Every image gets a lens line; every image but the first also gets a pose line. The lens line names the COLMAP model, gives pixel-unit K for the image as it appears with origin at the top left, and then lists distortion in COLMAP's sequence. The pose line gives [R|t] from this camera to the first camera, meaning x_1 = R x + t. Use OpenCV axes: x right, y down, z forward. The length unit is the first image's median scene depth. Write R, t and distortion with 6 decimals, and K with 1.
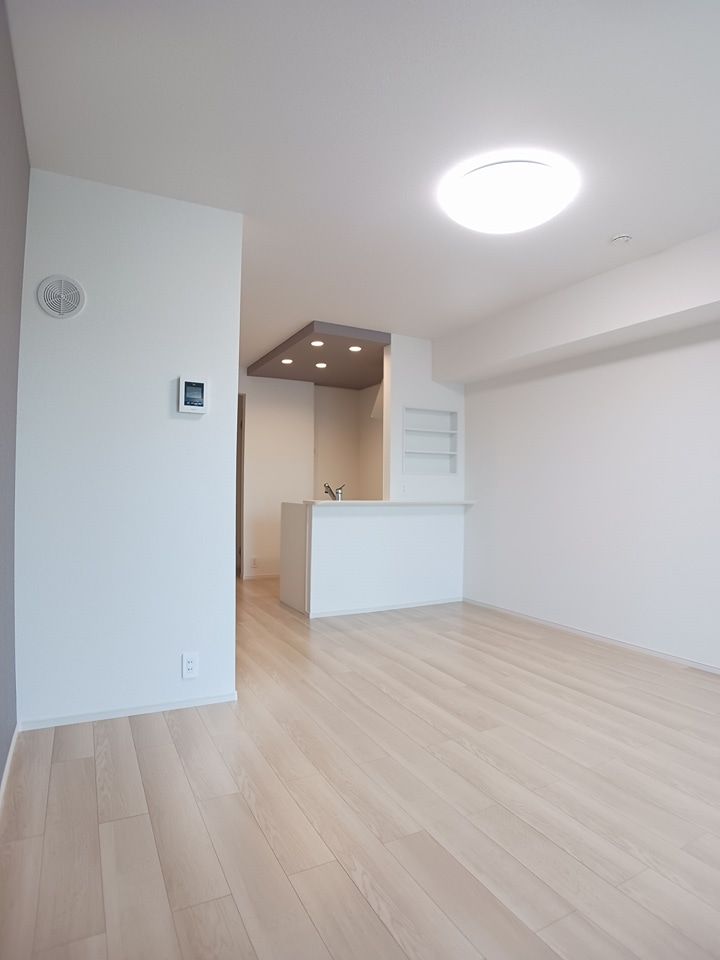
lens RADIAL K [[532.3, 0, 374.1], [0, 532.3, 481.9], [0, 0, 1]] dist [-0.057766, -0.000367]
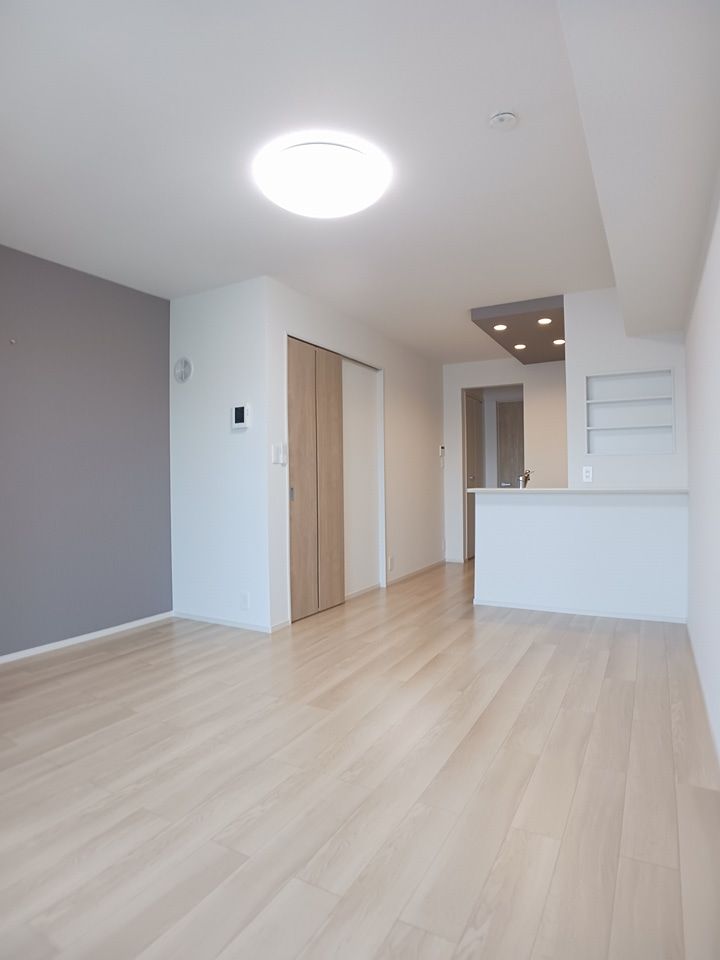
lens RADIAL K [[532.3, 0, 374.1], [0, 532.3, 481.9], [0, 0, 1]] dist [-0.057766, -0.000367]
pose [[0.548077, -0.008611, -0.836383, 0.557173], [0.028607, 0.999555, 0.008455, 0.008043], [0.835938, -0.028560, 0.548080, 0.256209]]
